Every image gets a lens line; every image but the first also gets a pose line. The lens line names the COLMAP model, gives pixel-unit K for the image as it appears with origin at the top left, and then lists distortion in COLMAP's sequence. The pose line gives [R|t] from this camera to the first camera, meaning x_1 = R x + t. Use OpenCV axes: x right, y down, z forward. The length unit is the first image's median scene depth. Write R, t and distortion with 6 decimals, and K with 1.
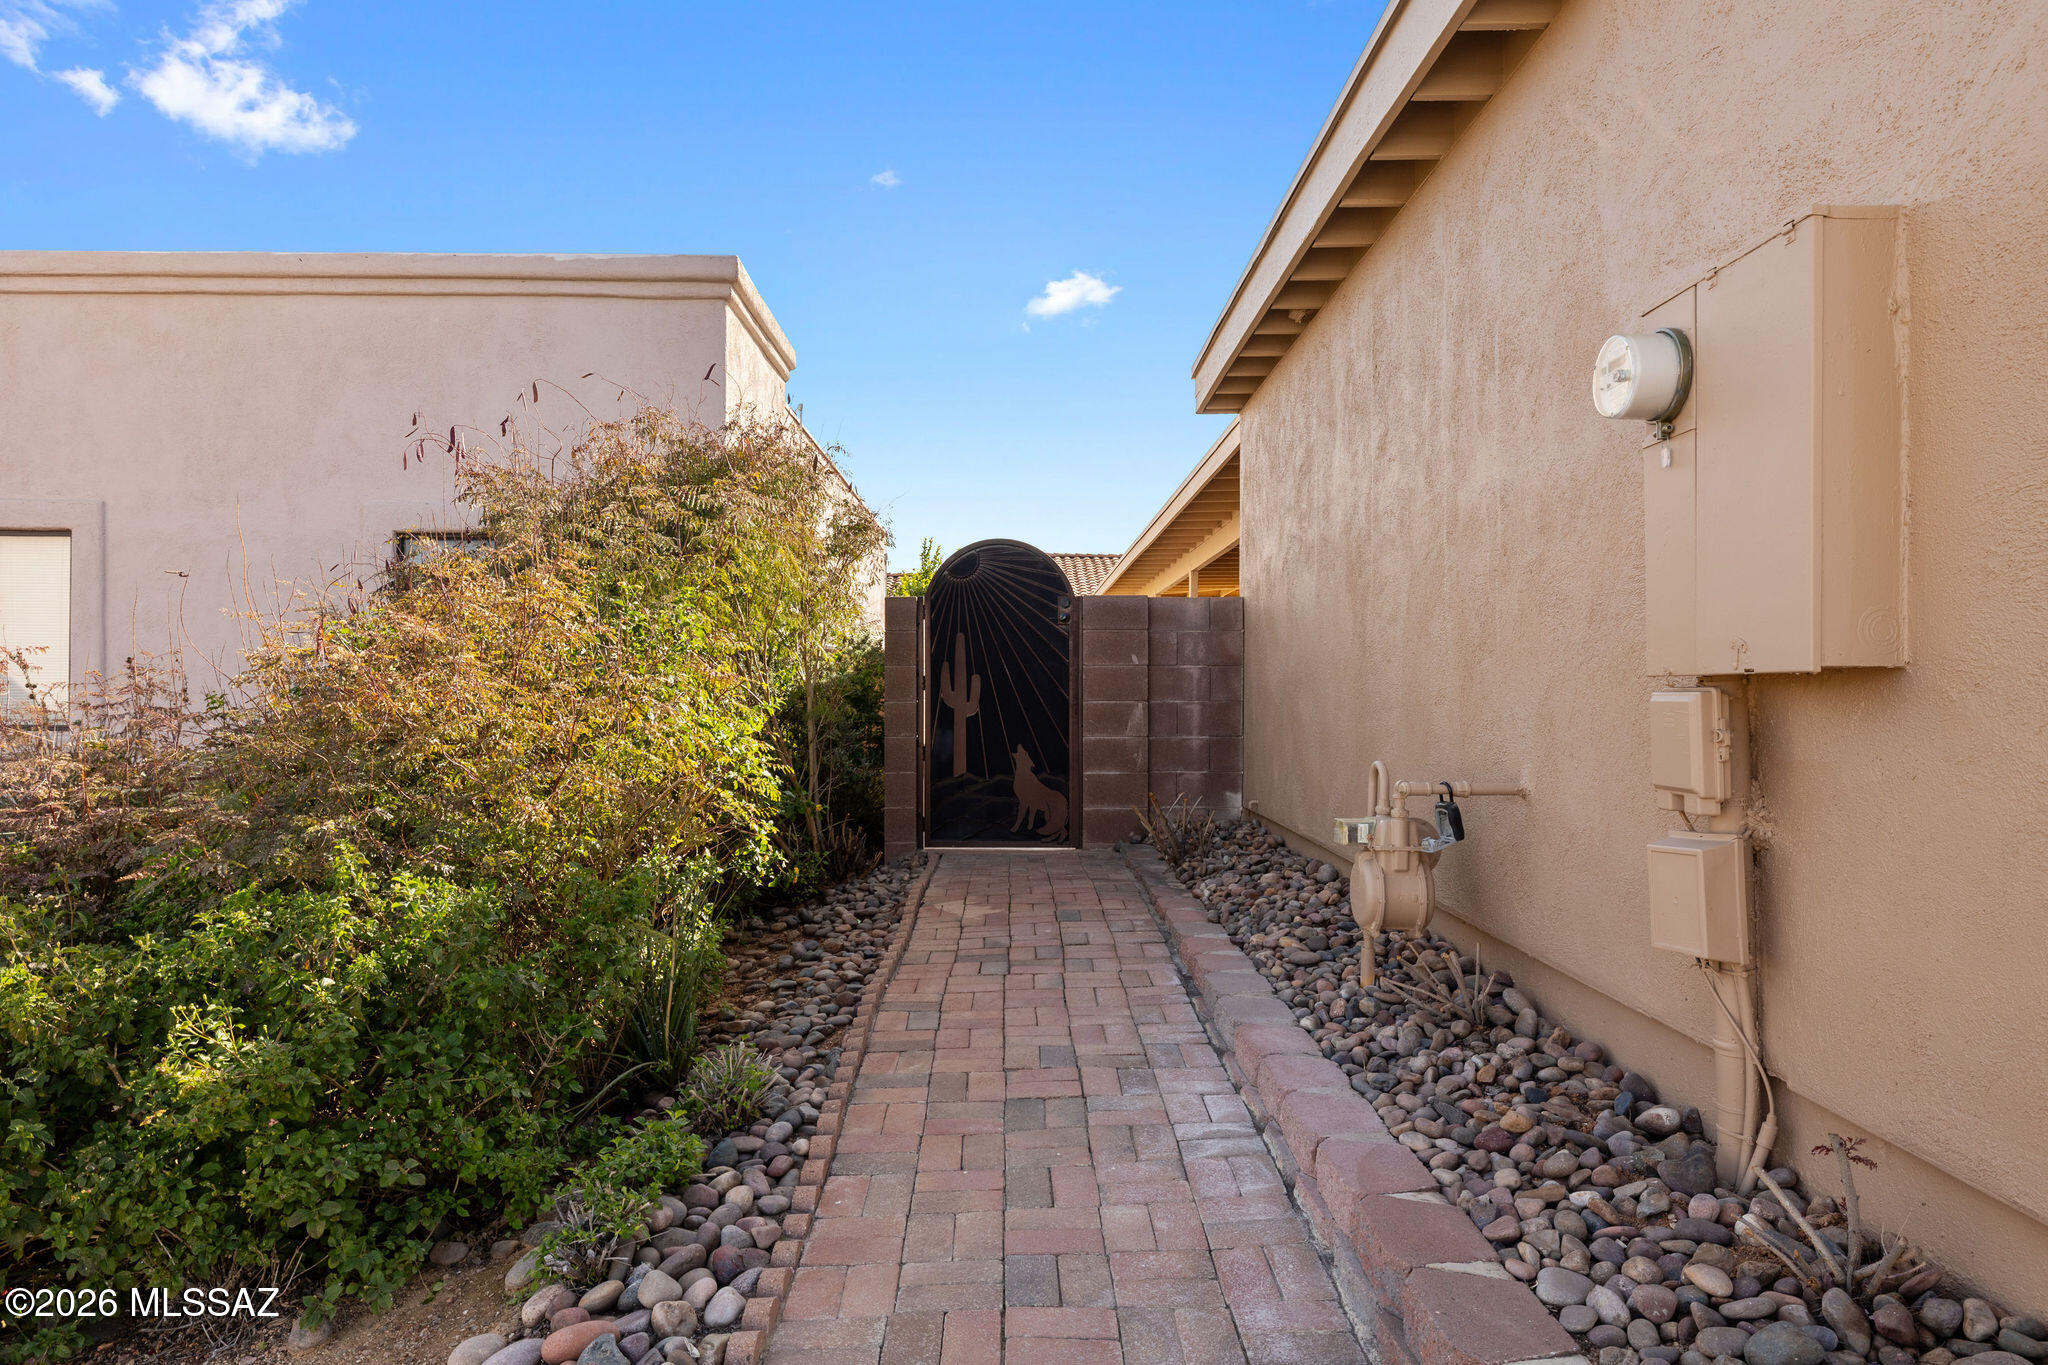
lens RADIAL K [[1244.7, 0, 1021.4], [0, 1244.7, 684.8], [0, 0, 1]] dist [0.003127, 0.000559]
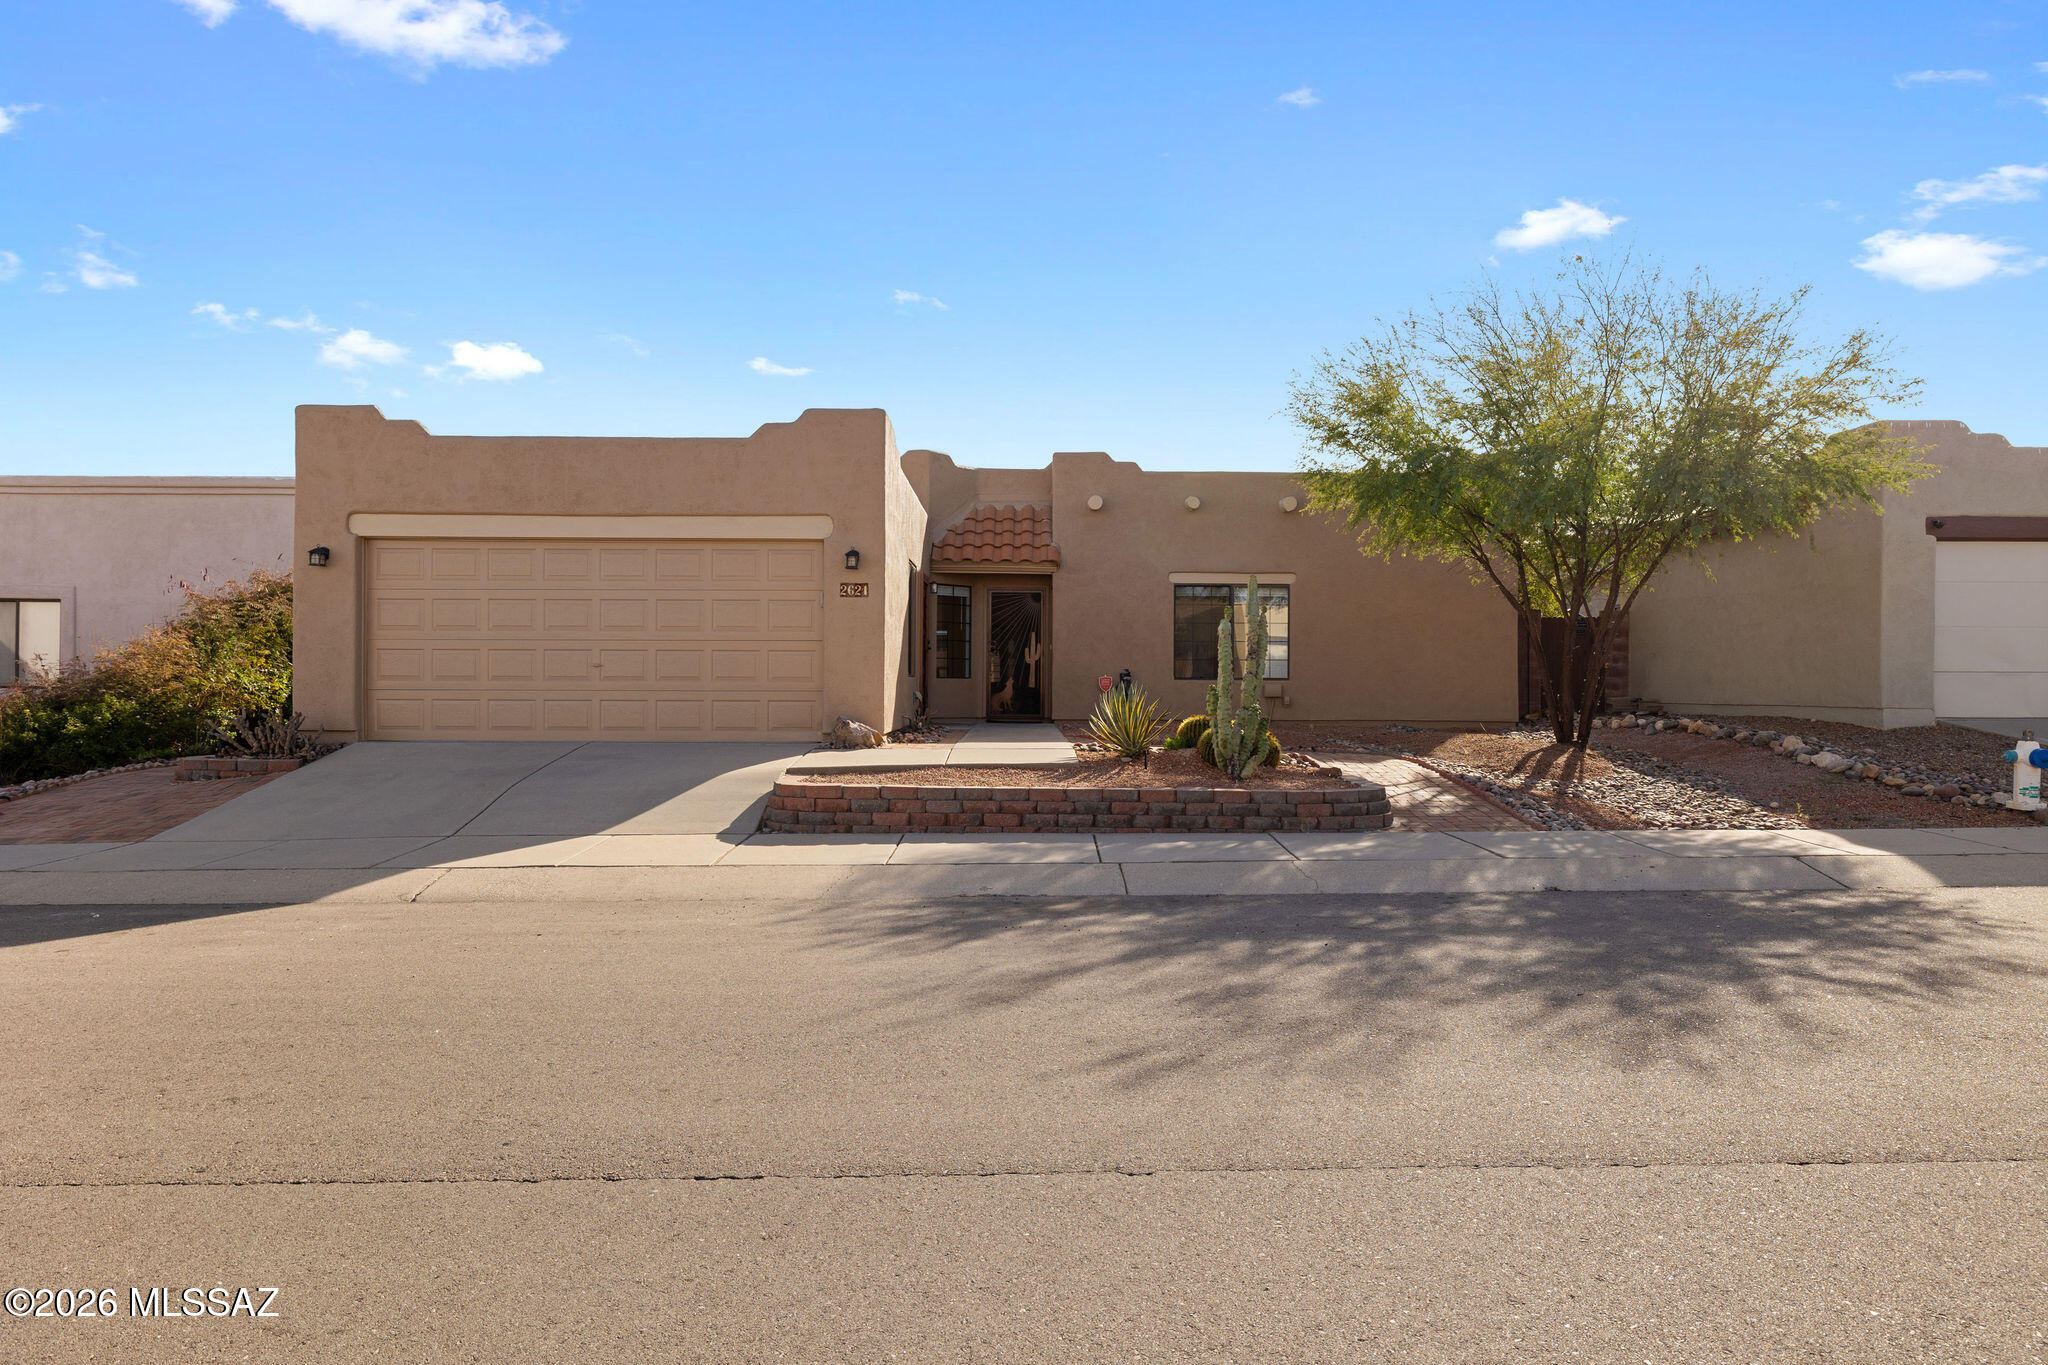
lens RADIAL K [[1244.7, 0, 1028.5], [0, 1244.7, 684.0], [0, 0, 1]] dist [0.003127, 0.000559]
pose [[0.999998, -0.000185, -0.001952, 1.484886], [0.000181, 0.999999, -0.001568, 0.047768], [0.001952, 0.001568, 0.999997, -1.872040]]
